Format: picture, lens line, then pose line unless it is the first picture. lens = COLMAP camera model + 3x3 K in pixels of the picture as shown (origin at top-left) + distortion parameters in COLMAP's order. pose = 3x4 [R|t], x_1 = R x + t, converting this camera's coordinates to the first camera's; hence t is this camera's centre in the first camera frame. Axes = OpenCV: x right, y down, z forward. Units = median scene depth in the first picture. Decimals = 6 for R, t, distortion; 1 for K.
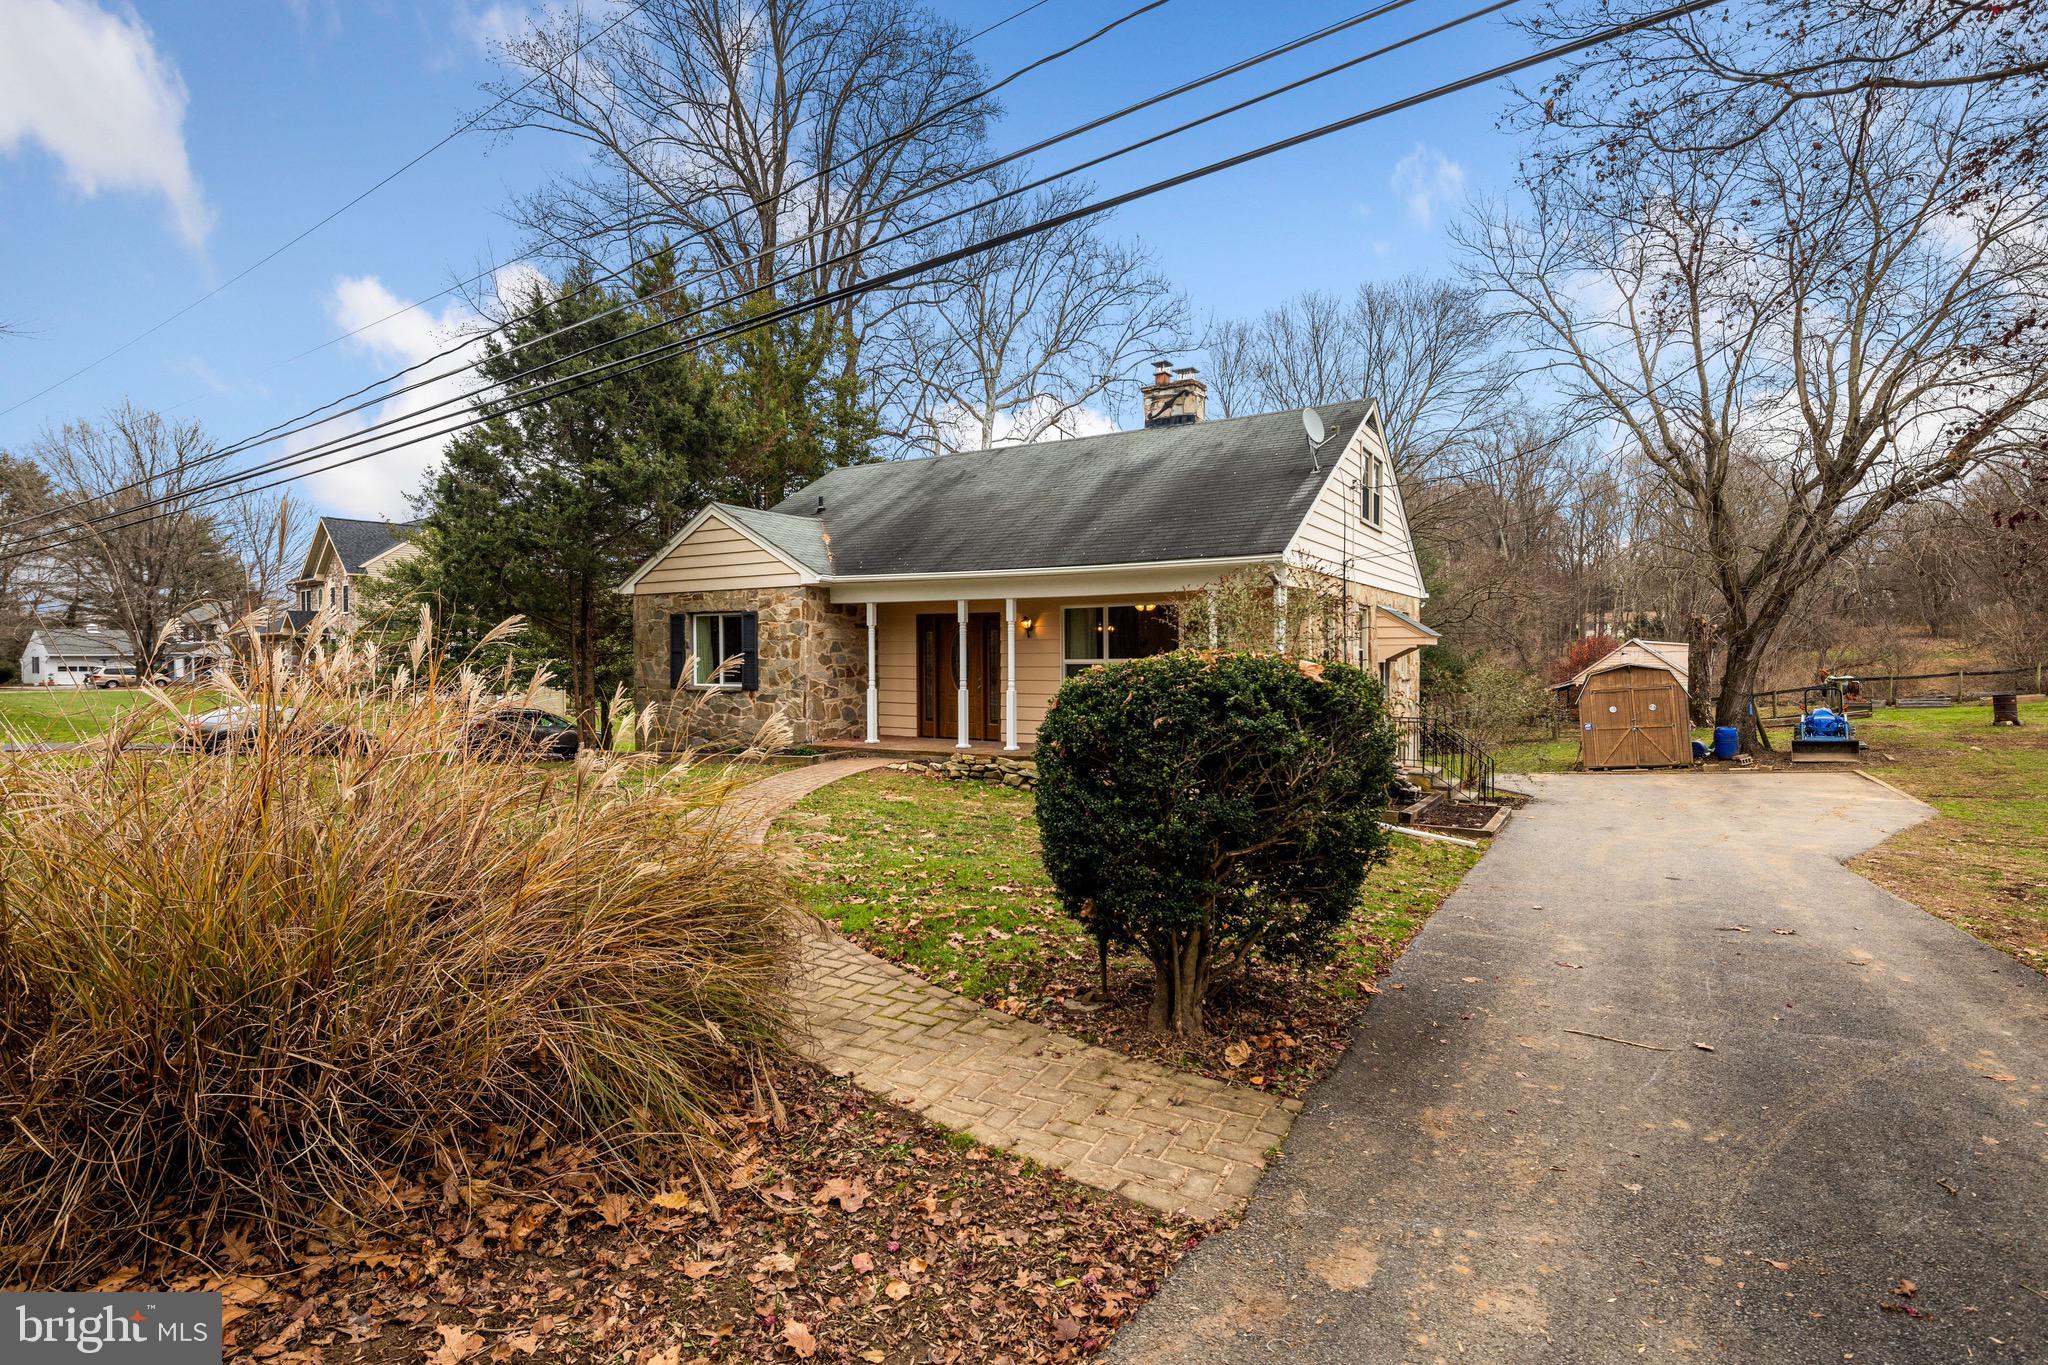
lens RADIAL K [[993.3, 0, 1019.5], [0, 993.3, 652.9], [0, 0, 1]] dist [0.001711, -0.000570]
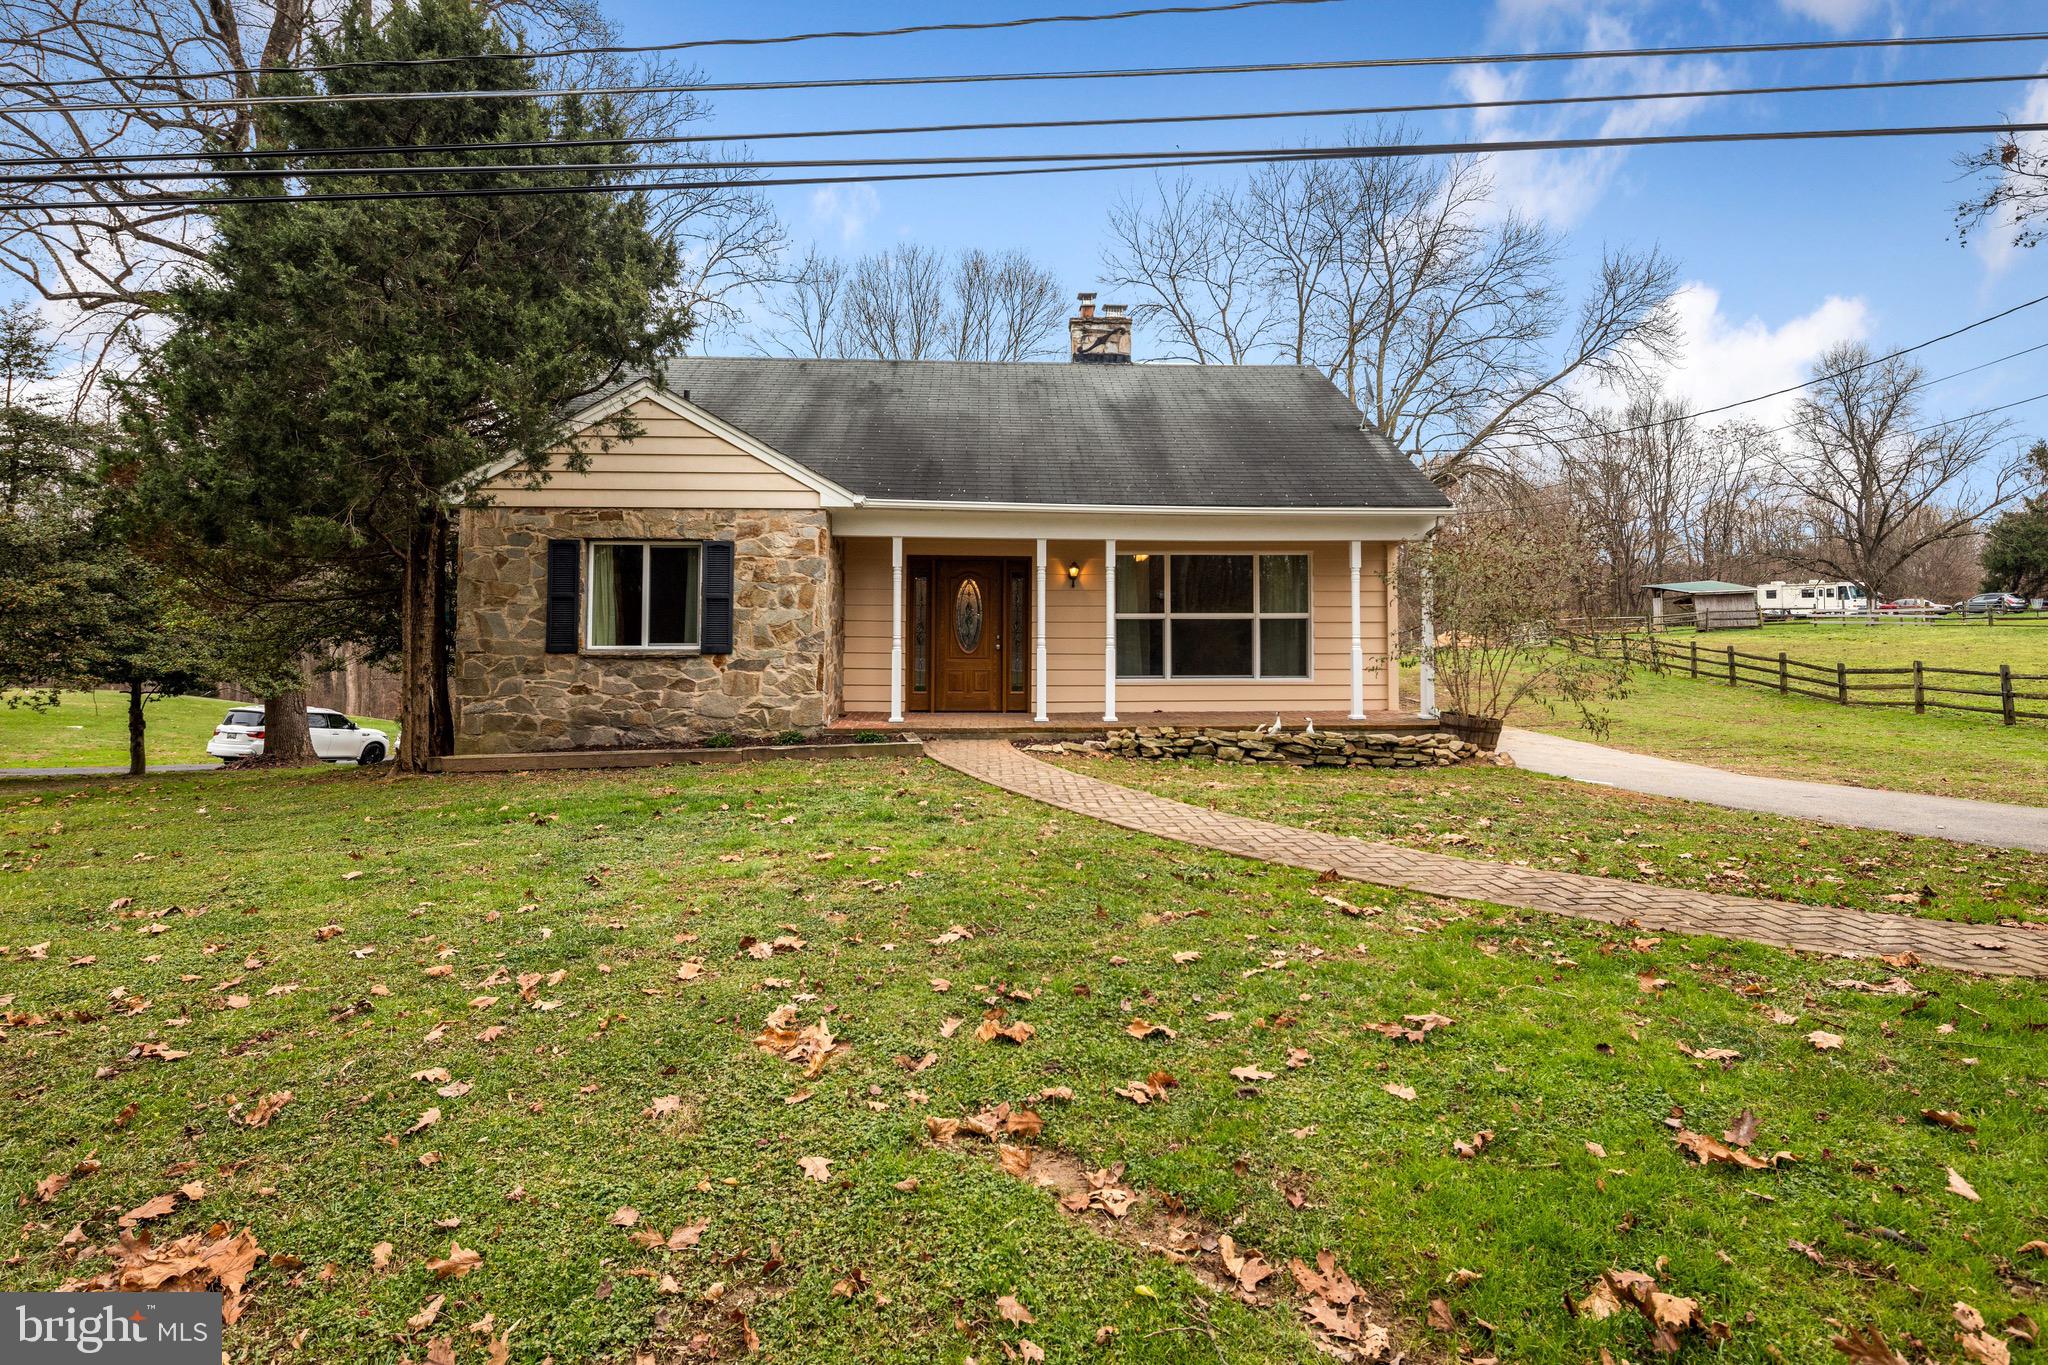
lens RADIAL K [[1027.8, 0, 1029.4], [0, 1027.8, 551.8], [0, 0, 1]] dist [0.003792, 0.000035]
pose [[0.831187, 0.039773, 0.554569, -0.494376], [-0.007036, 0.998111, -0.061039, 0.008551], [-0.555948, 0.046833, 0.829896, 0.280211]]
